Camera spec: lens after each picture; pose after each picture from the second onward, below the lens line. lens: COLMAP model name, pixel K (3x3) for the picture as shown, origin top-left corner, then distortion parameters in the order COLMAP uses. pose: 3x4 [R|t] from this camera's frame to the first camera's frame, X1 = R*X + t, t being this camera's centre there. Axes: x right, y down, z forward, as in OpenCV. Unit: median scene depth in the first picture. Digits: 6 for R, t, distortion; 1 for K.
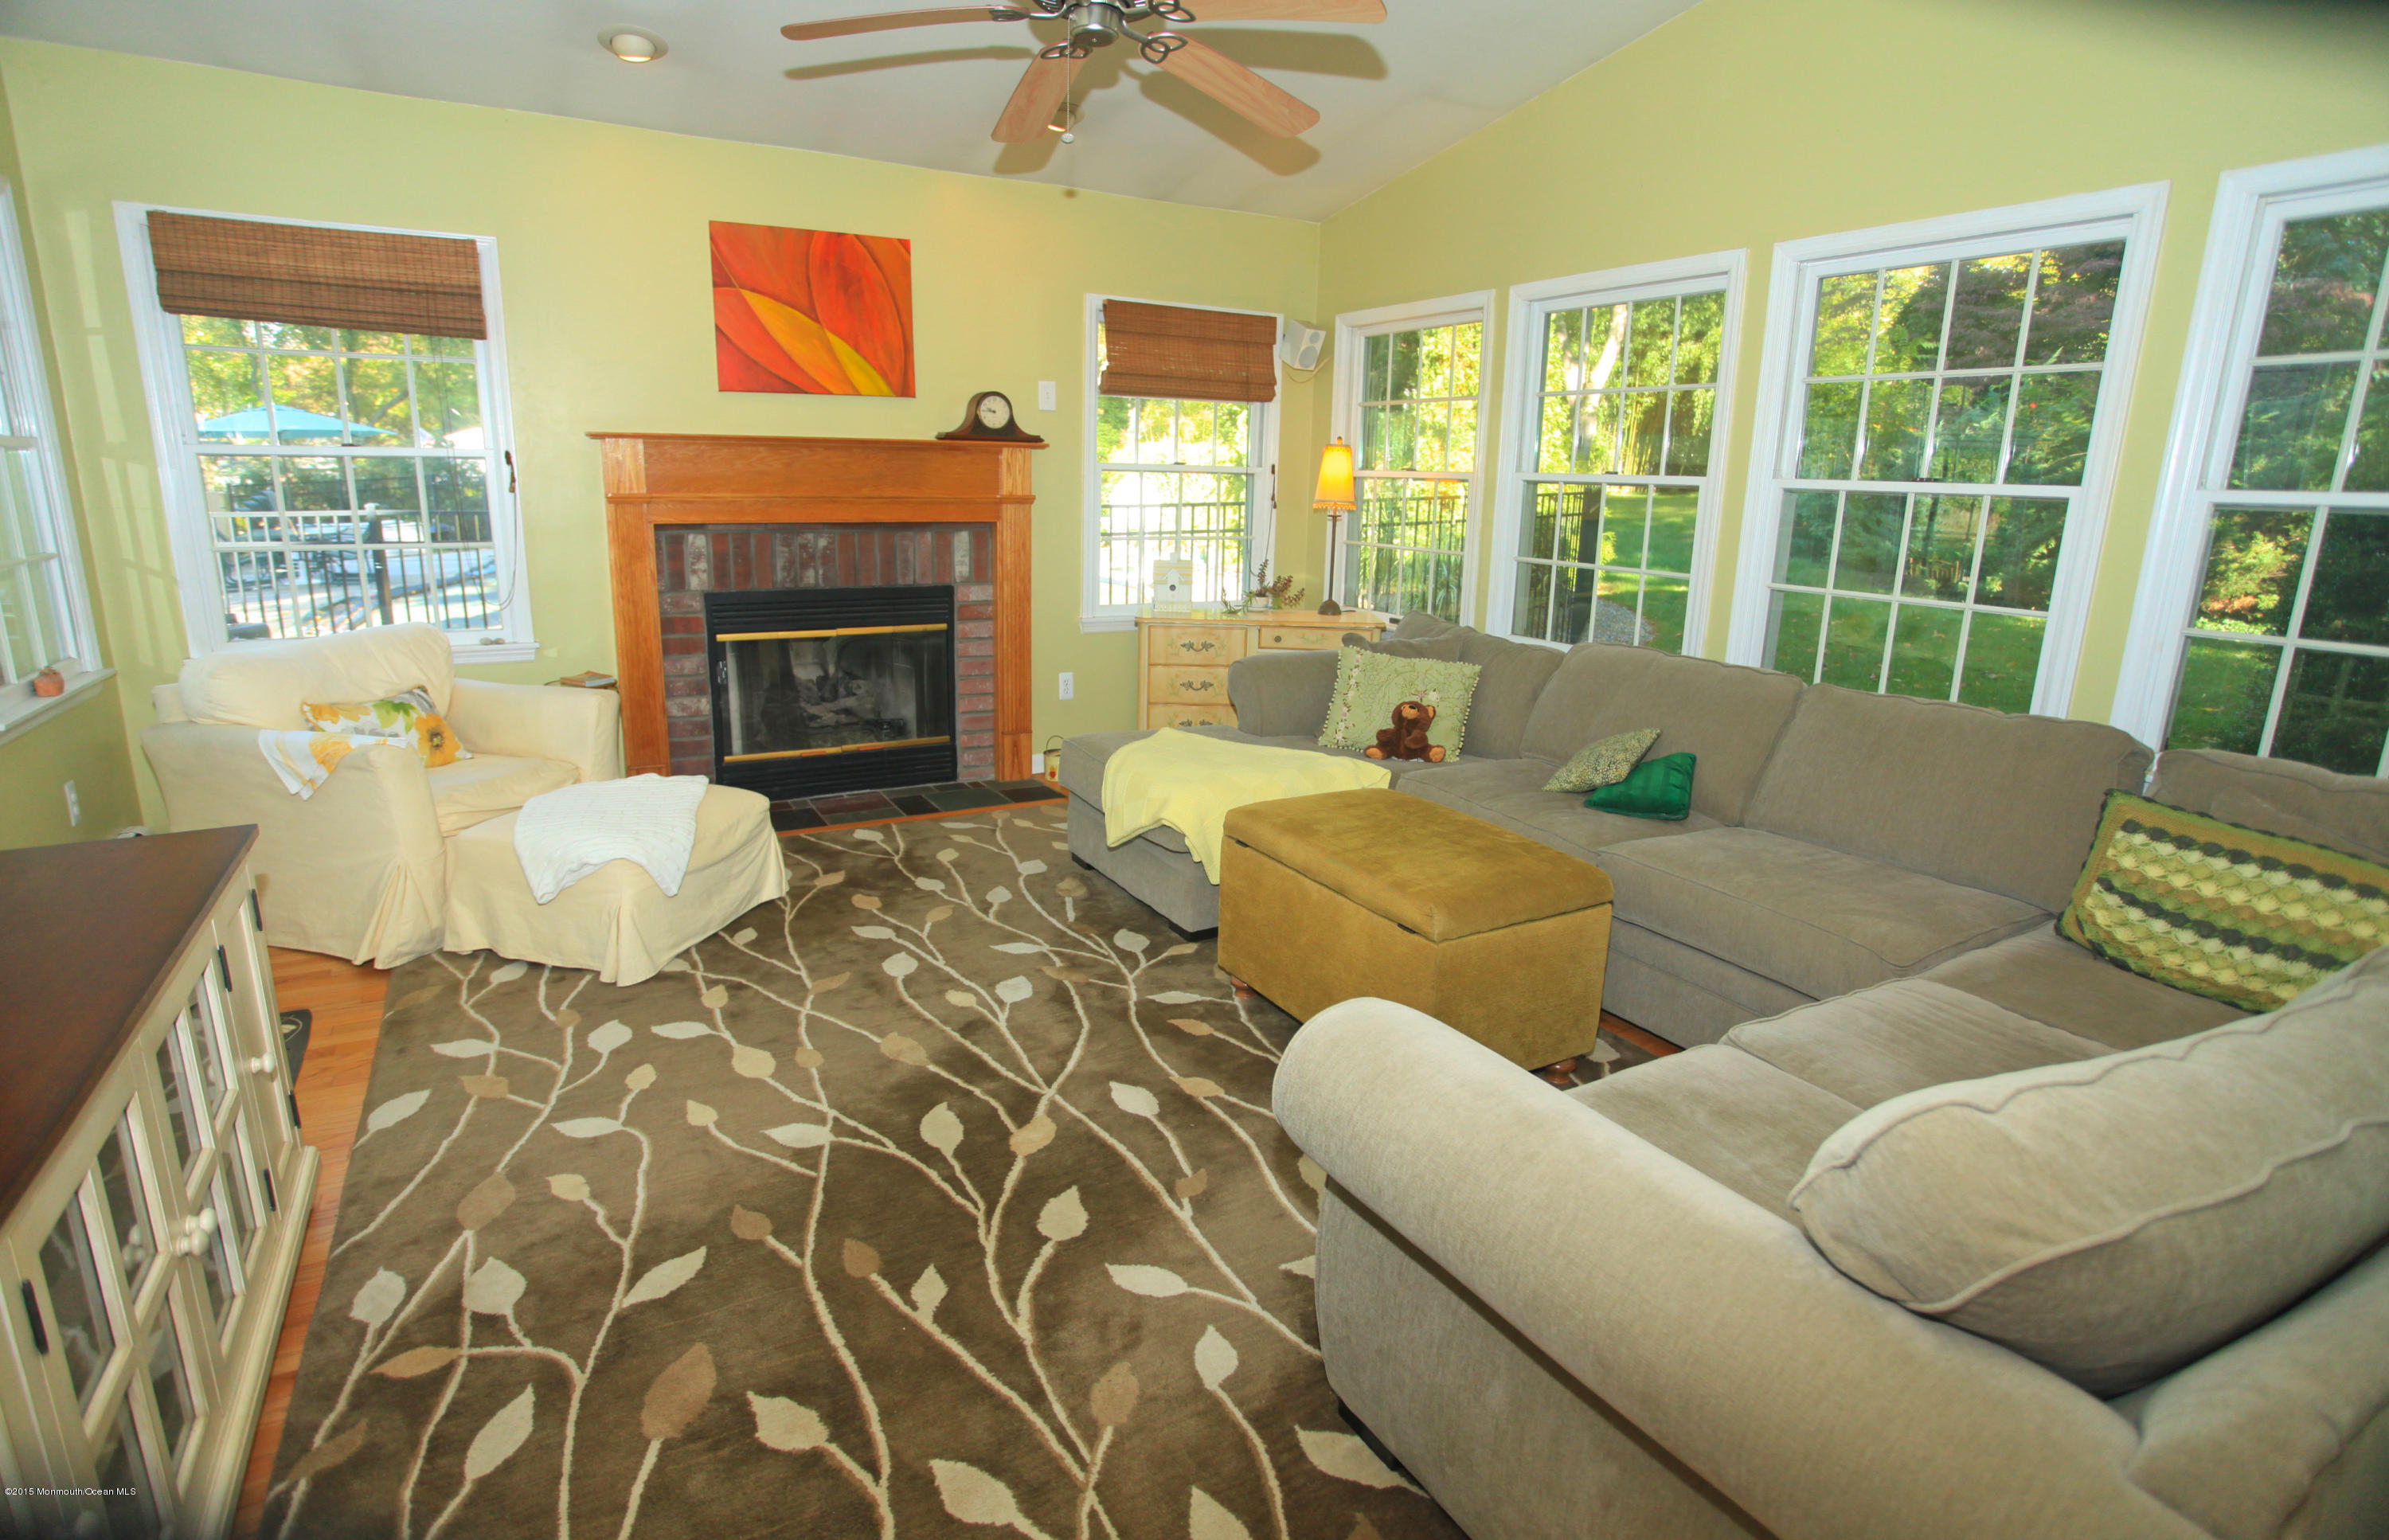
lens RADIAL K [[1189.9, 0, 1201.6], [0, 1189.9, 781.3], [0, 0, 1]] dist [-0.056970, 0.000370]
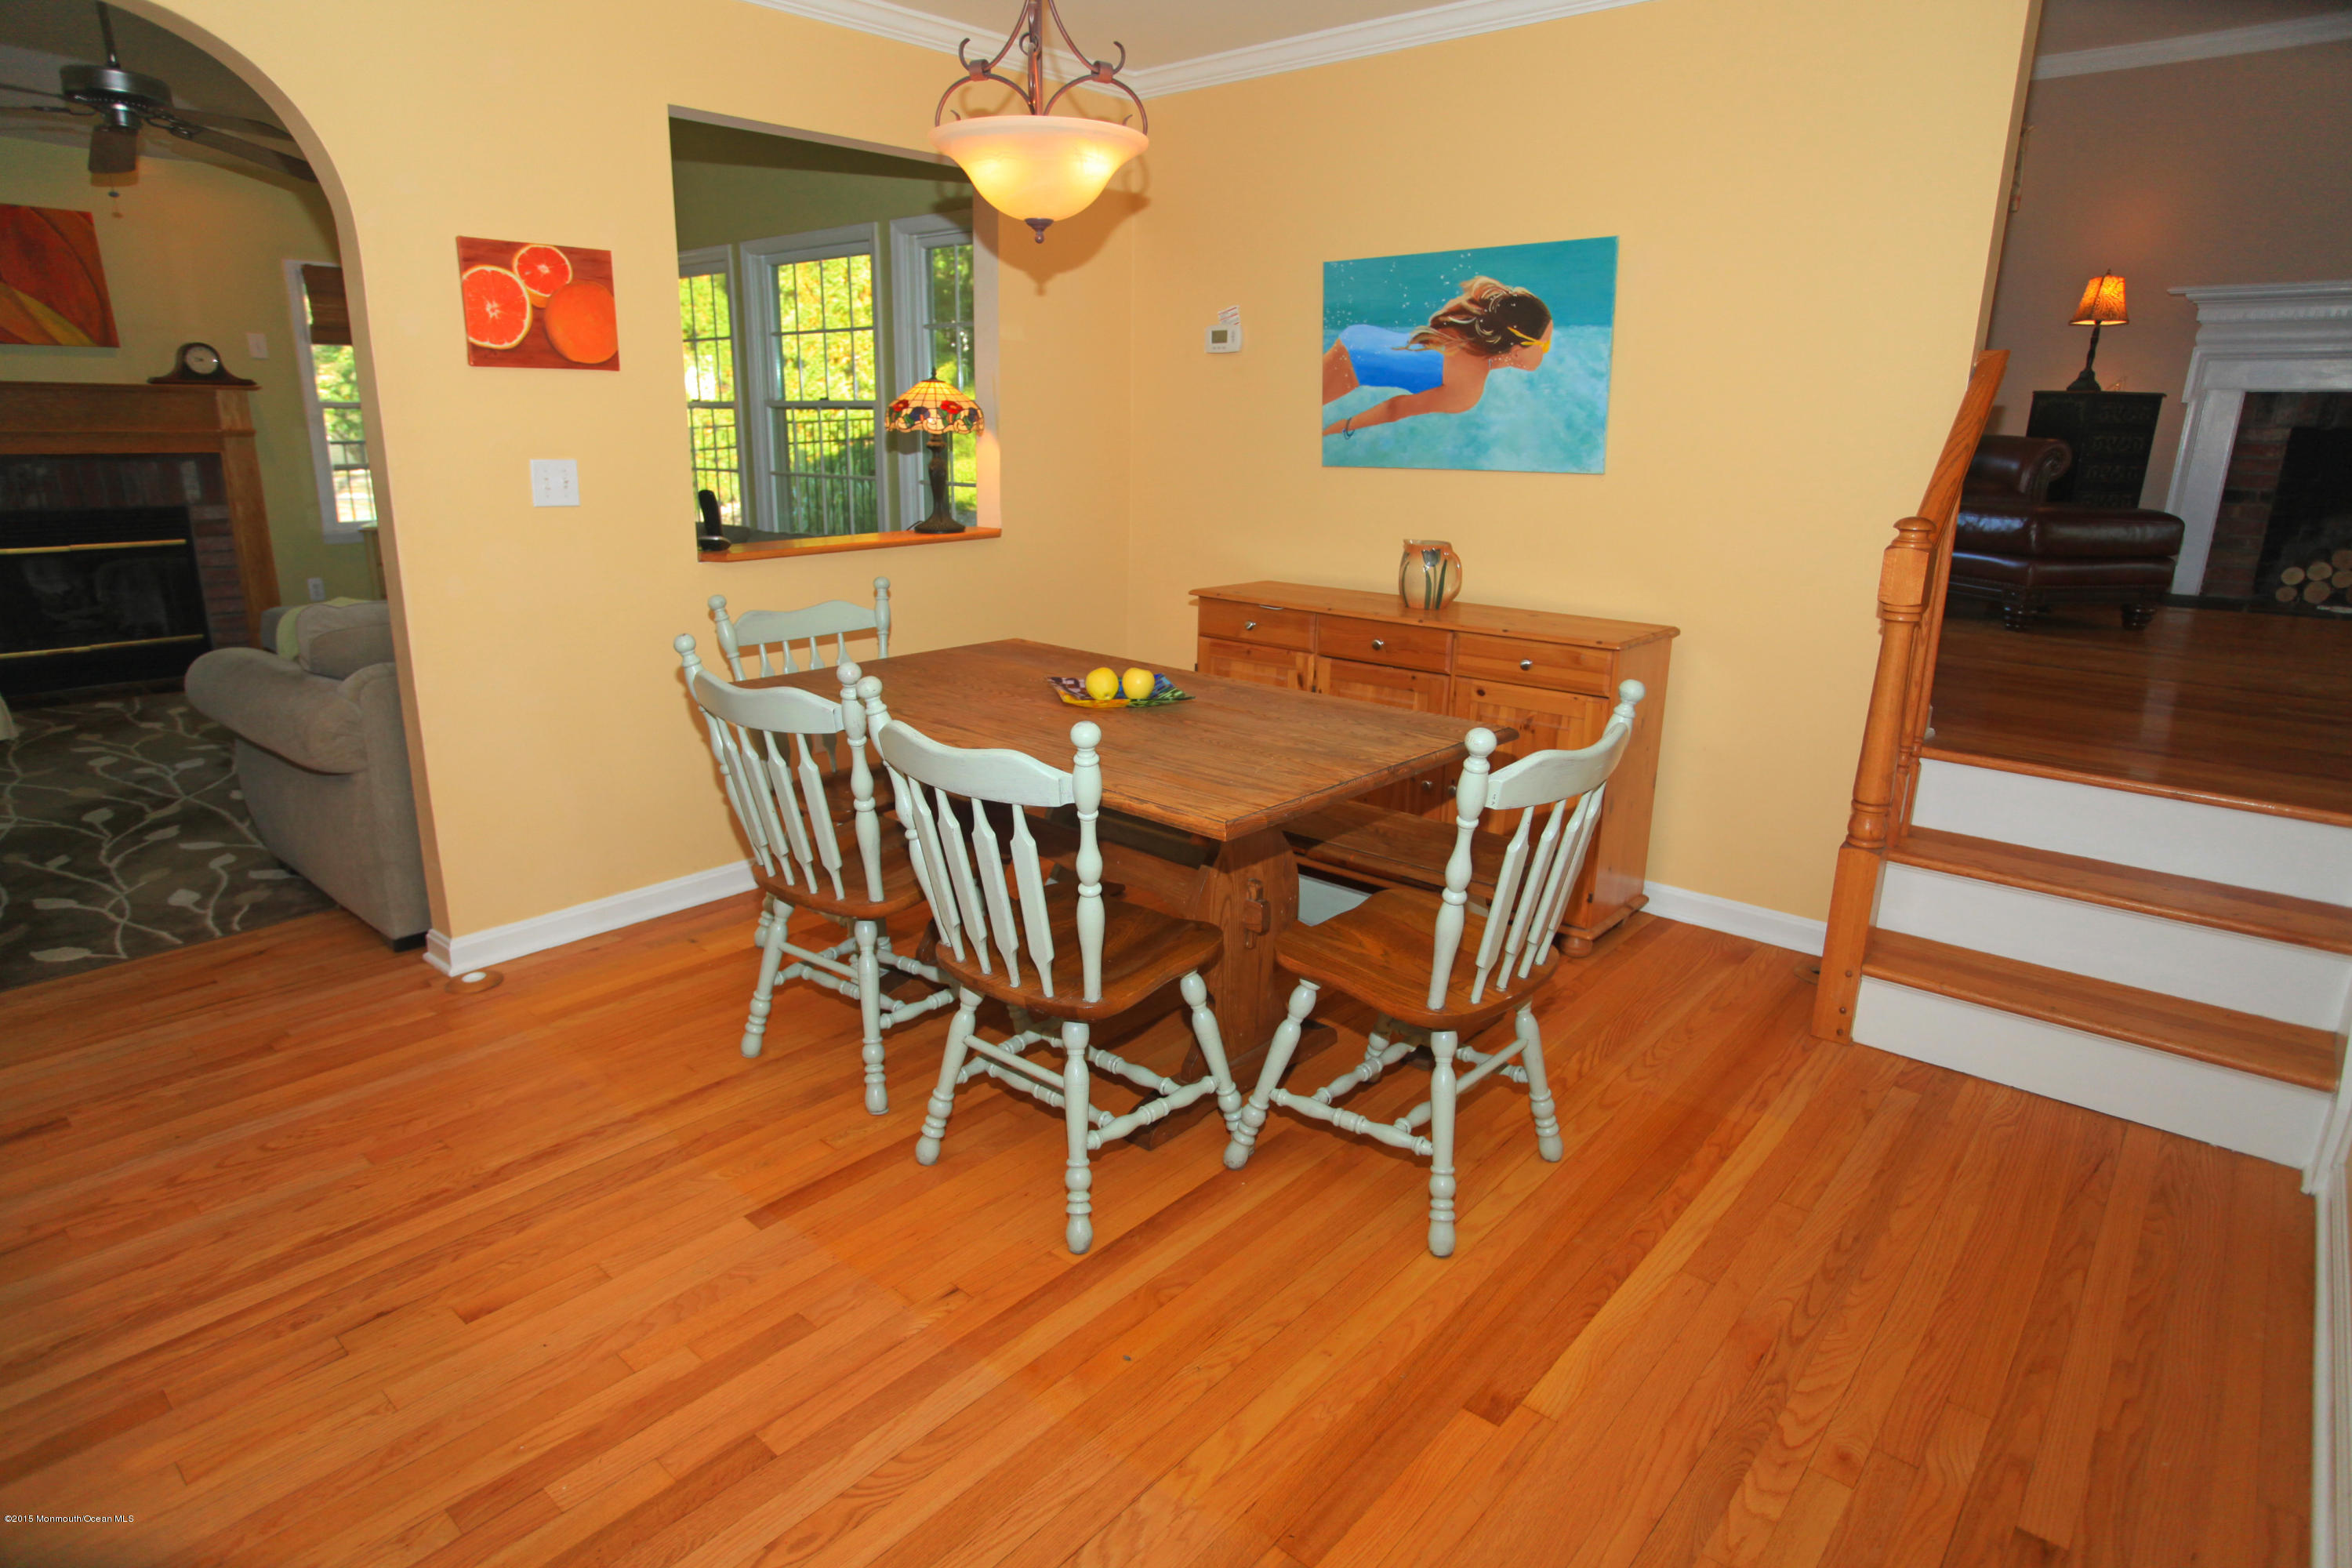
lens RADIAL K [[1304.0, 0, 1167.4], [0, 1304.0, 787.5], [0, 0, 1]] dist [-0.068521, 0.043703]
pose [[0.946155, -0.100116, 0.307843, 0.313977], [0.088917, 0.994772, 0.050231, 0.145393], [-0.311263, -0.020154, 0.950110, -0.551243]]
